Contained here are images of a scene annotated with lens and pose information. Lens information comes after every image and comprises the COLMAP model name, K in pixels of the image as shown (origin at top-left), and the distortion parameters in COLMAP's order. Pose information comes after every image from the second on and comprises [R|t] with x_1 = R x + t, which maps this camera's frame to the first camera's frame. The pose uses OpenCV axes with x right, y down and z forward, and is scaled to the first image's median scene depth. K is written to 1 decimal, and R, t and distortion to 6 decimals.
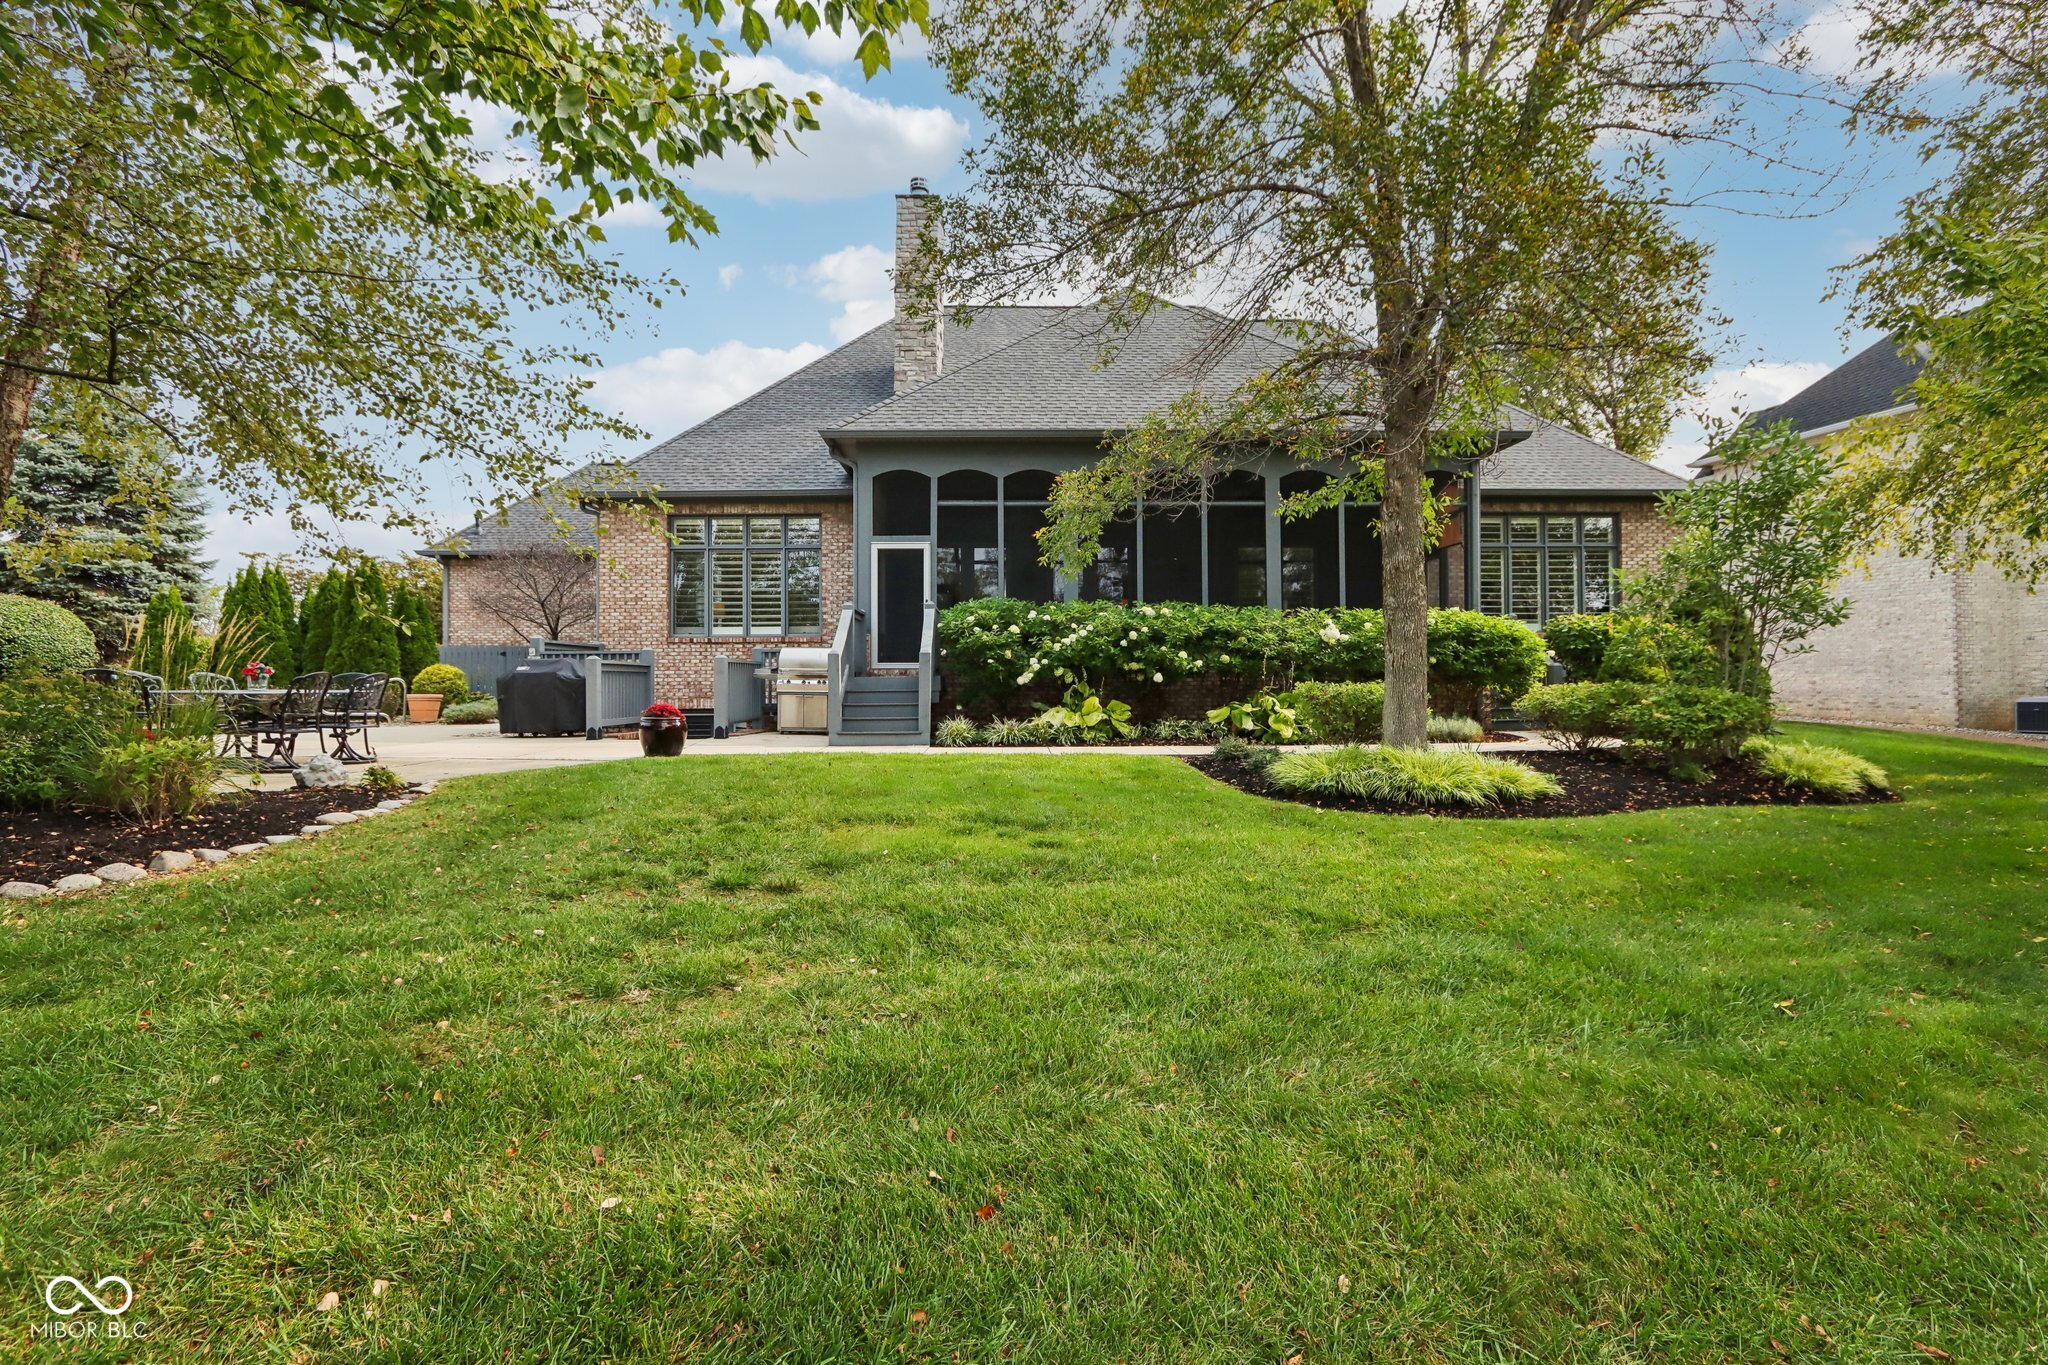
lens RADIAL K [[841.0, 0, 1026.4], [0, 841.0, 682.5], [0, 0, 1]] dist [0.019922, 0.000100]
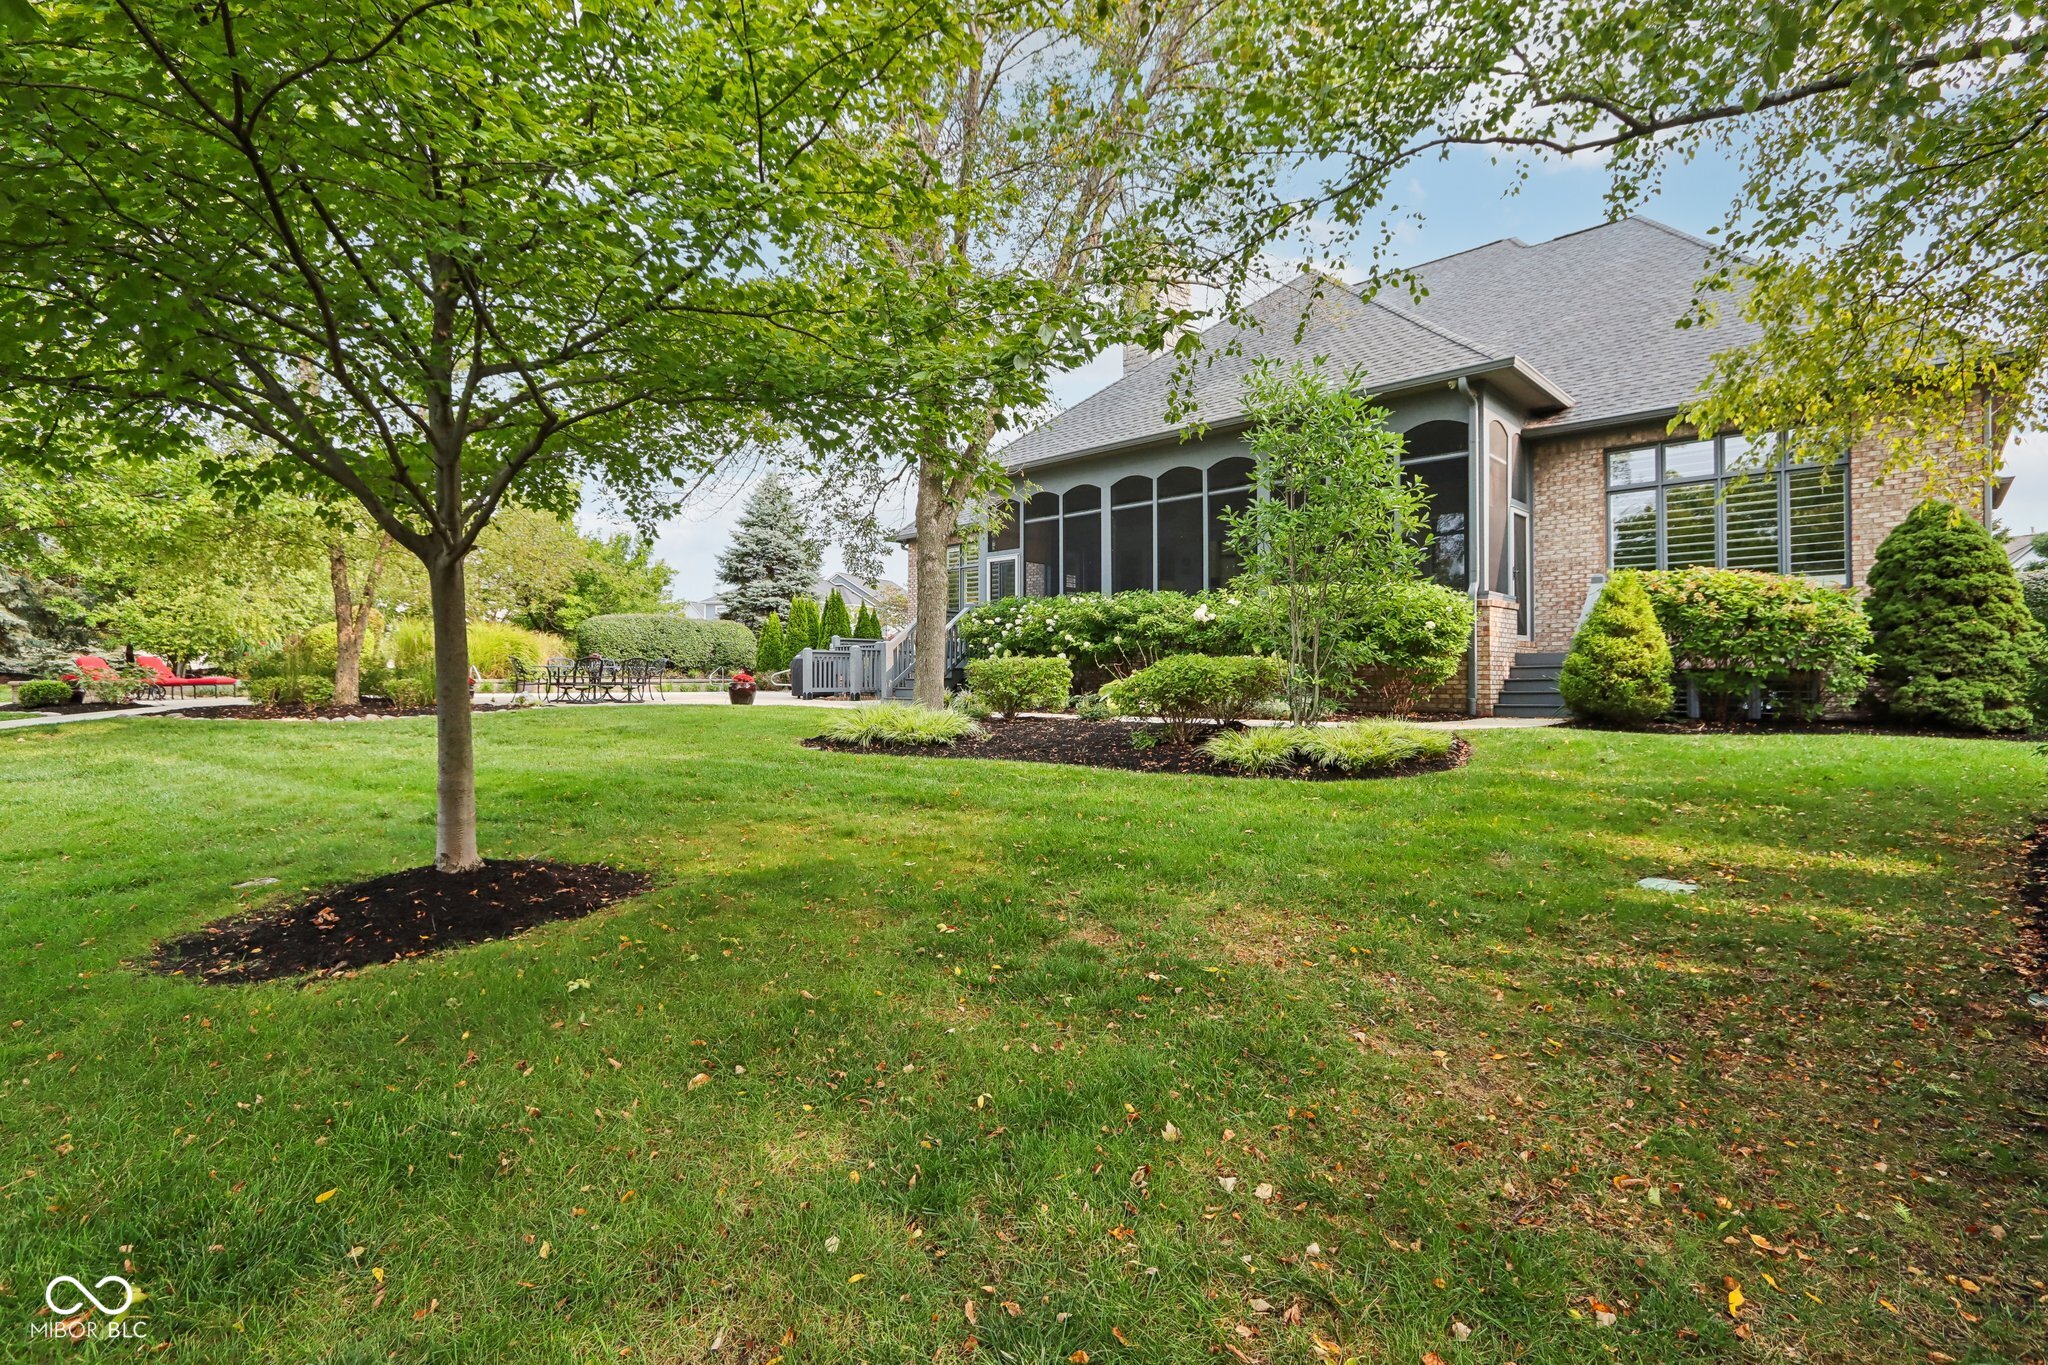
lens RADIAL K [[946.6, 0, 1023.0], [0, 946.6, 681.3], [0, 0, 1]] dist [-0.001869, 0.000042]
pose [[0.716600, 0.004505, -0.697470, 0.899826], [0.007430, 0.999873, 0.014091, 0.008250], [0.697445, -0.015280, 0.716476, -0.036048]]
